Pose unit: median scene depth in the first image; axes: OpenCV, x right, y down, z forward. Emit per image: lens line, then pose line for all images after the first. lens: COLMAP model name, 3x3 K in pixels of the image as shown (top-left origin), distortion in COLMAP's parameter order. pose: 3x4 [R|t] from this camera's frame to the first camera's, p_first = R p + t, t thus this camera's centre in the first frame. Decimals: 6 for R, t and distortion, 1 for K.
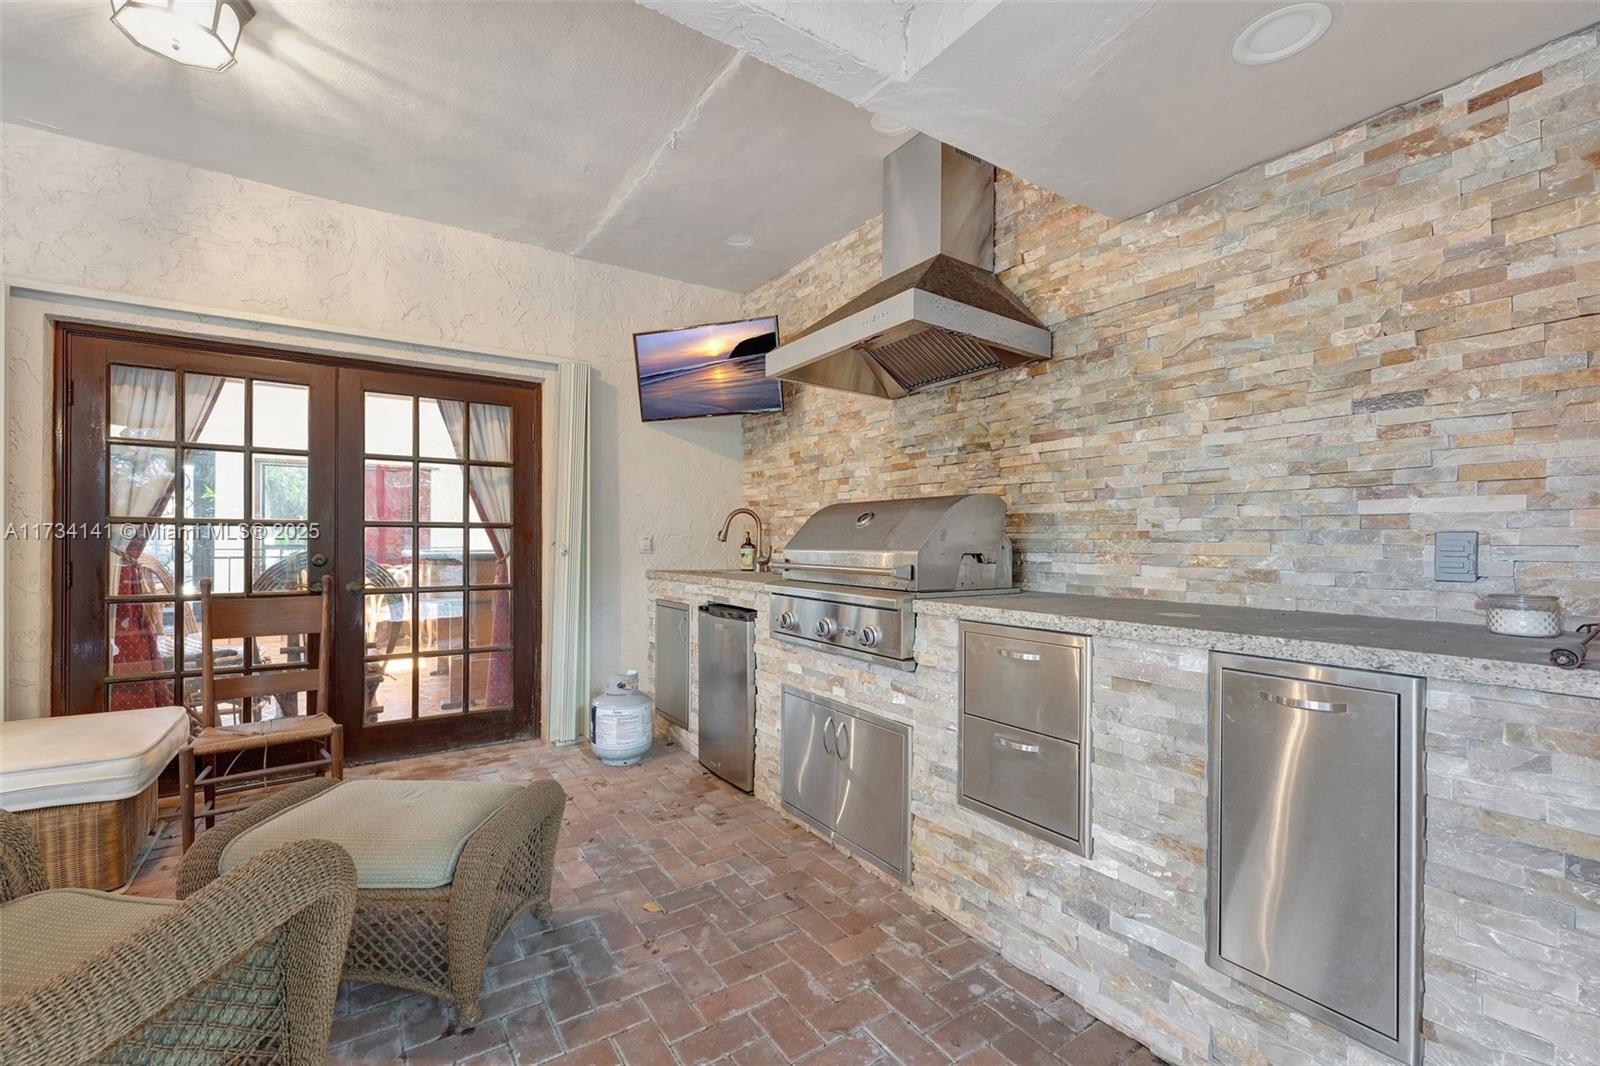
lens RADIAL K [[669.7, 0, 790.8], [0, 669.7, 541.7], [0, 0, 1]] dist [0.008722, 0.000014]
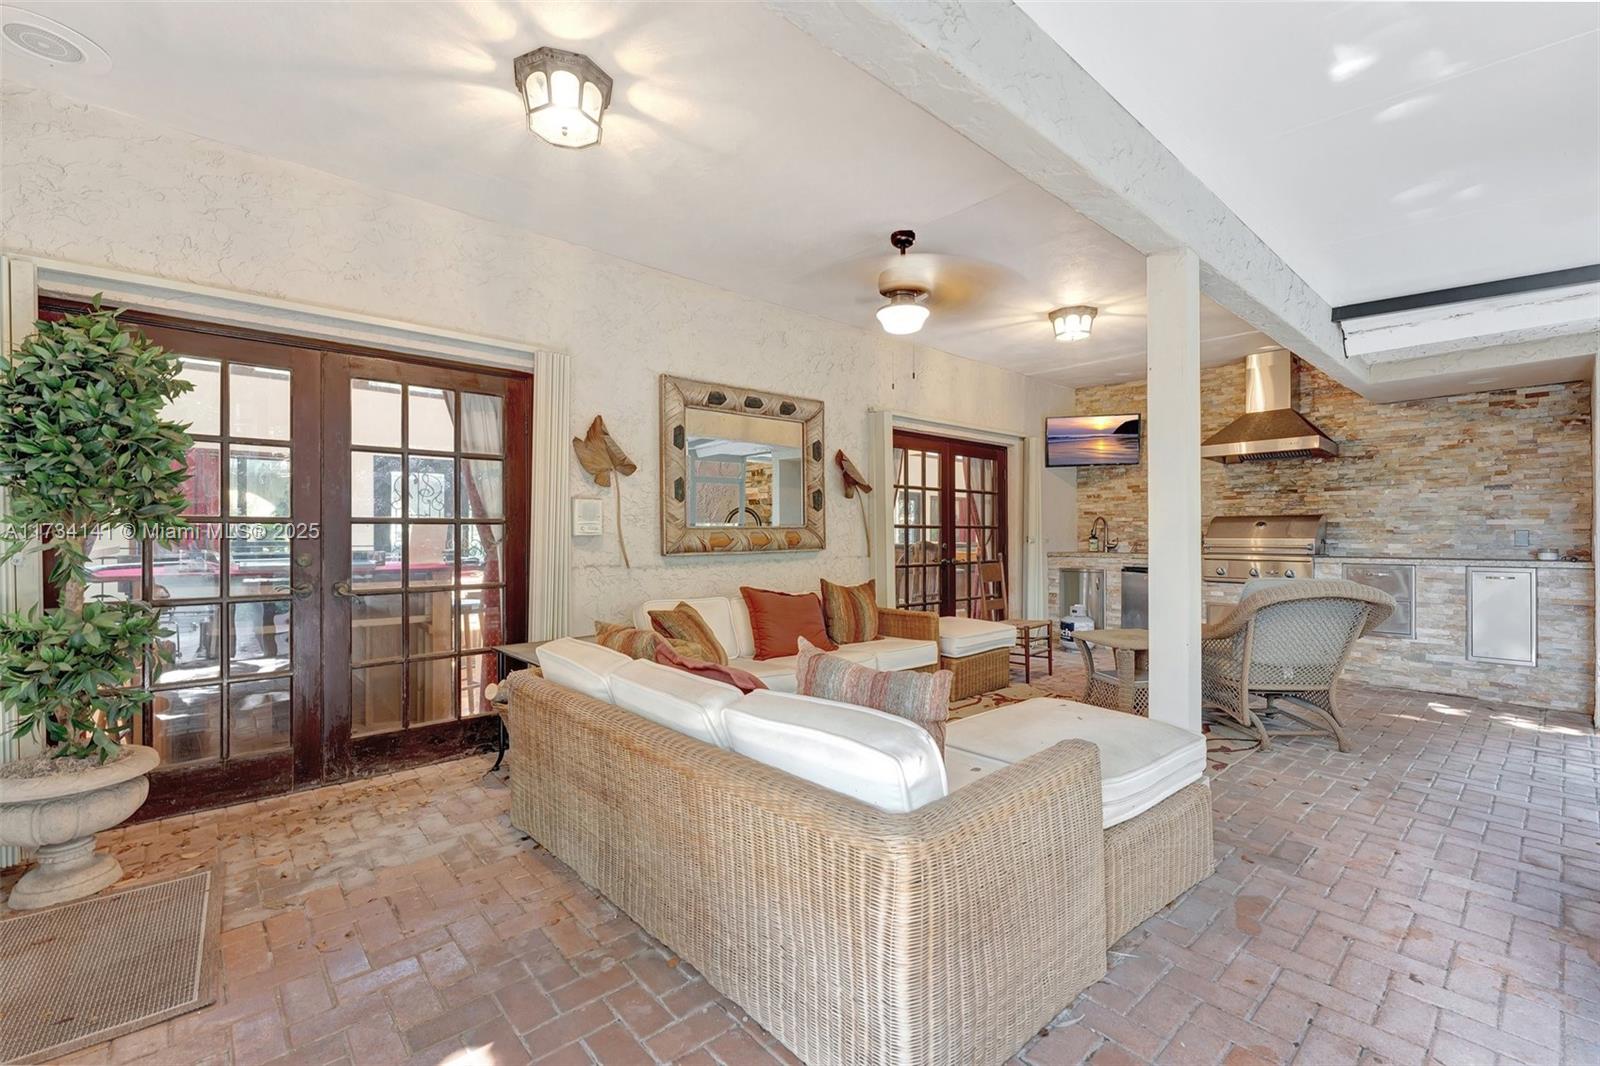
lens RADIAL K [[669.7, 0, 810.9], [0, 669.7, 537.8], [0, 0, 1]] dist [0.008722, 0.000014]
pose [[0.990827, 0.001195, 0.135128, -2.153230], [-0.001253, 0.999999, 0.000348, 0.016713], [-0.135127, -0.000514, 0.990828, -1.323797]]
